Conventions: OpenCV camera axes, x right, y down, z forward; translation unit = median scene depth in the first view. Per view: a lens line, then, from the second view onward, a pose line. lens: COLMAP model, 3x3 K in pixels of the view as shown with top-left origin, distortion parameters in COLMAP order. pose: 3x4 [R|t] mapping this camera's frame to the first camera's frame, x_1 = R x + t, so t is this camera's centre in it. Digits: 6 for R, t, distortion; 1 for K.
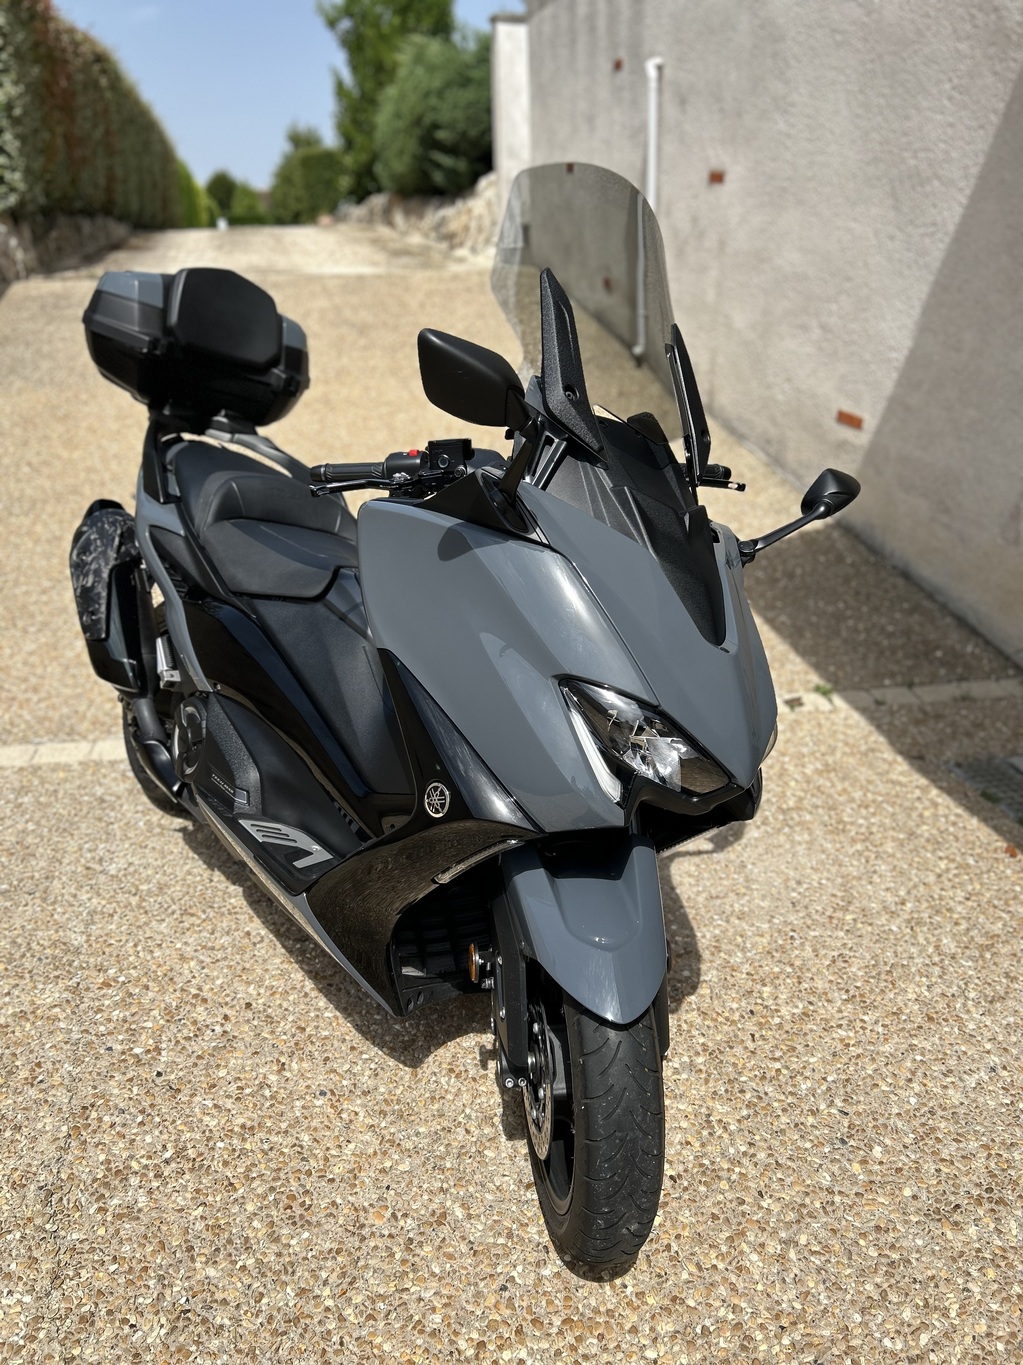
lens RADIAL K [[1042.9, 0, 504.0], [0, 1042.9, 688.9], [0, 0, 1]] dist [0.024014, -0.043426]
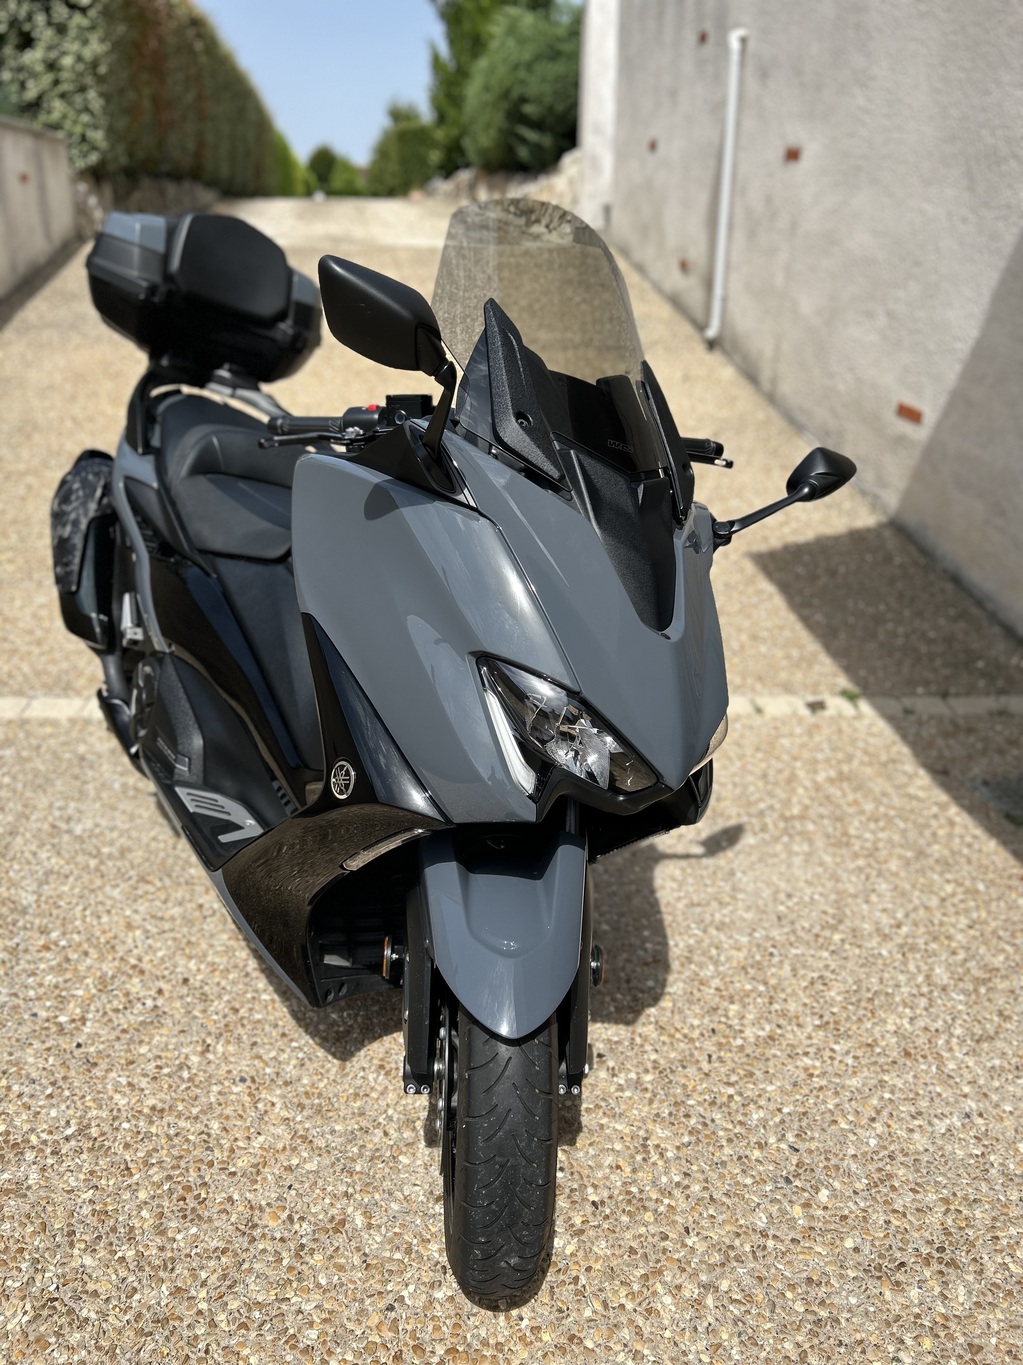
lens RADIAL K [[1042.9, 0, 513.8], [0, 1042.9, 691.3], [0, 0, 1]] dist [0.024014, -0.043426]
pose [[0.996389, 0.063884, -0.055923, 0.090654], [-0.063030, 0.997868, 0.016910, 0.002345], [0.056884, -0.013324, 0.998292, 0.061587]]
